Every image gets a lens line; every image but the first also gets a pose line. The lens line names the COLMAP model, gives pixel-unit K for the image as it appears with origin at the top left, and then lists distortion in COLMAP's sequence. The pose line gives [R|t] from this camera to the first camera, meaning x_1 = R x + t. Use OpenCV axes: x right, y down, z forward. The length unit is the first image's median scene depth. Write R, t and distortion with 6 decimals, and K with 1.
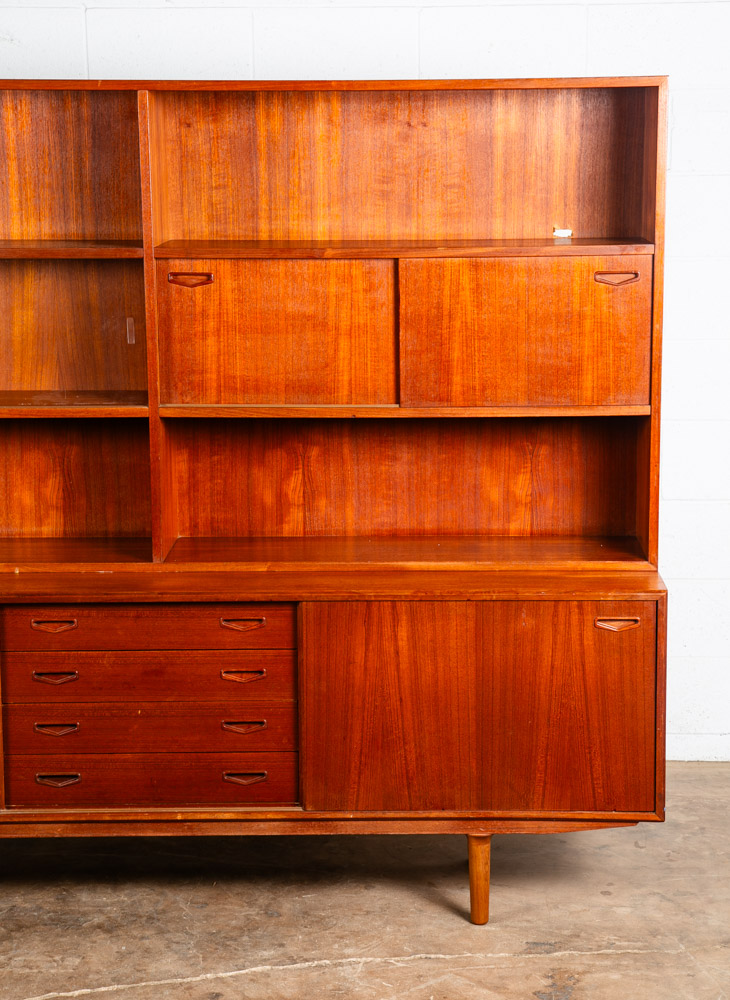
lens RADIAL K [[2003.1, 0, 386.7], [0, 2003.1, 495.3], [0, 0, 1]] dist [0.239196, 0.000000]
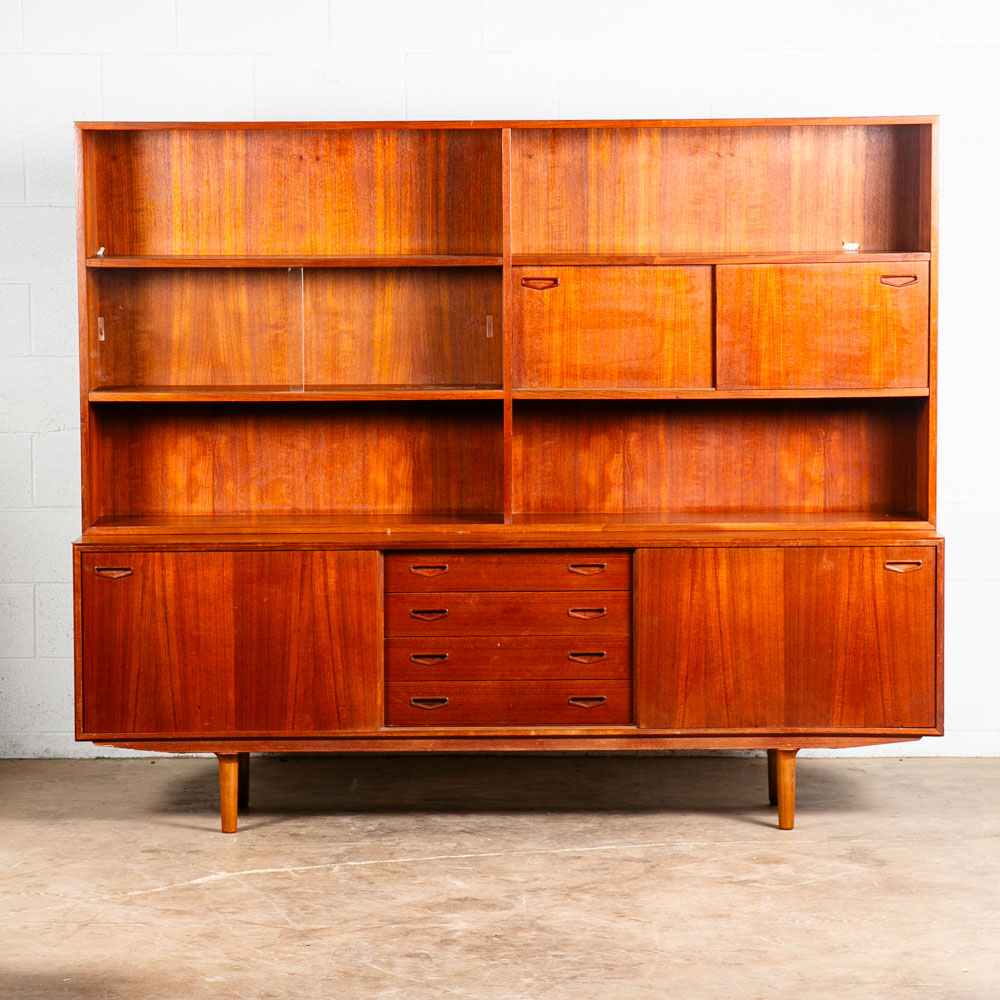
lens RADIAL K [[3671.5, 0, 479.2], [0, 3671.5, 510.2], [0, 0, 1]] dist [0.365550, 0.000000]
pose [[0.999930, -0.000242, 0.011791, -0.159344], [0.001261, 0.996254, -0.086469, 0.214994], [-0.011726, 0.086478, 0.996185, -1.157512]]
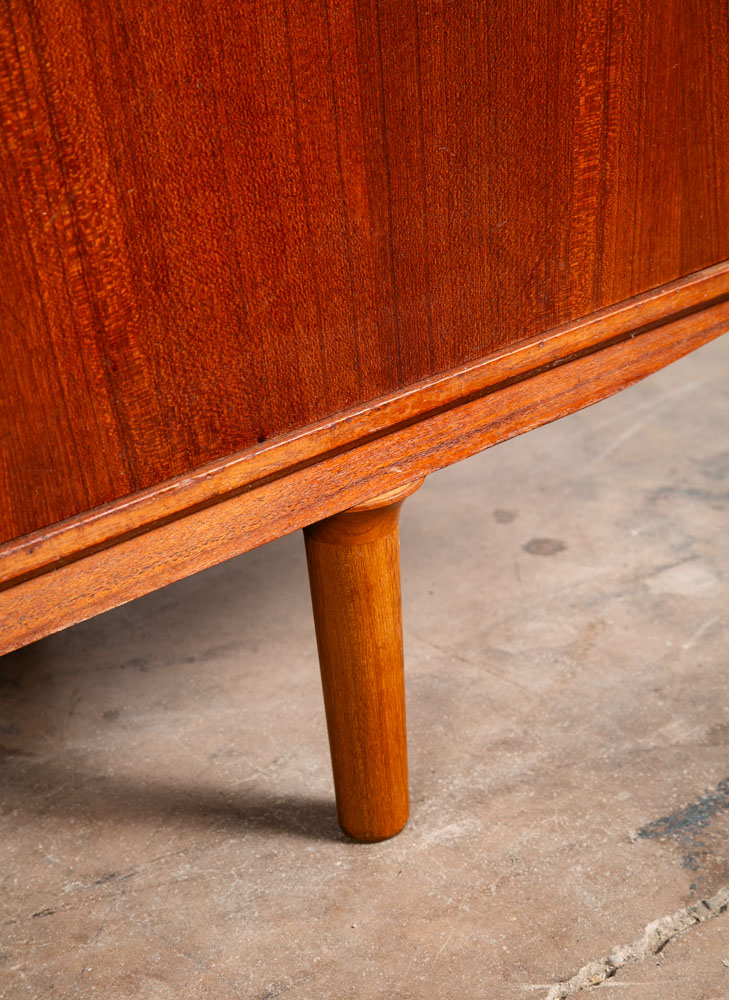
lens RADIAL K [[2275.7, 0, 370.5], [0, 2275.7, 561.2], [0, 0, 1]] dist [0.285868, 0.000000]
pose [[0.756869, -0.337183, 0.559872, -0.101858], [0.179354, 0.930910, 0.318180, 0.093024], [-0.628476, -0.140405, 0.765052, 0.803443]]
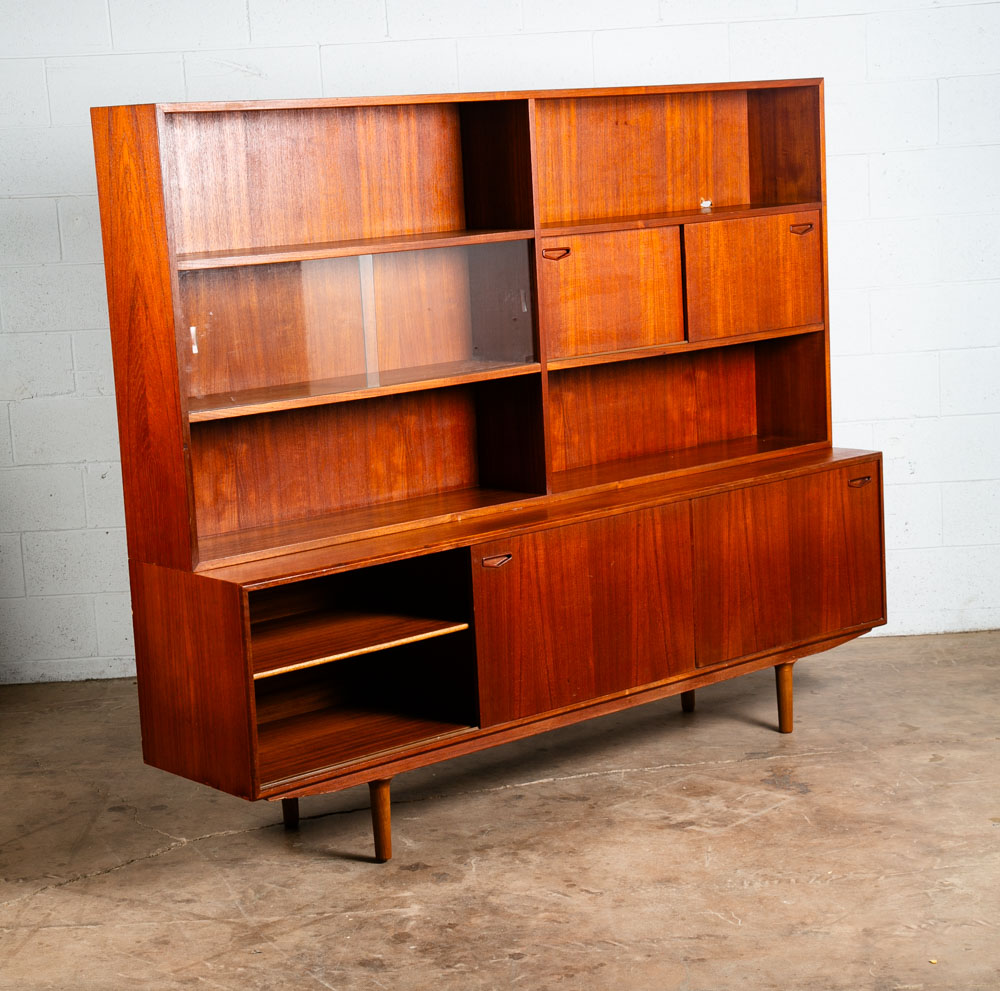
lens RADIAL K [[2184.5, 0, 496.9], [0, 2184.5, 512.4], [0, 0, 1]] dist [0.136372, 0.000000]
pose [[0.749182, -0.144705, 0.646365, -0.993268], [0.167734, 0.985484, 0.026210, 0.004972], [-0.640775, 0.088781, 0.762578, 0.038315]]
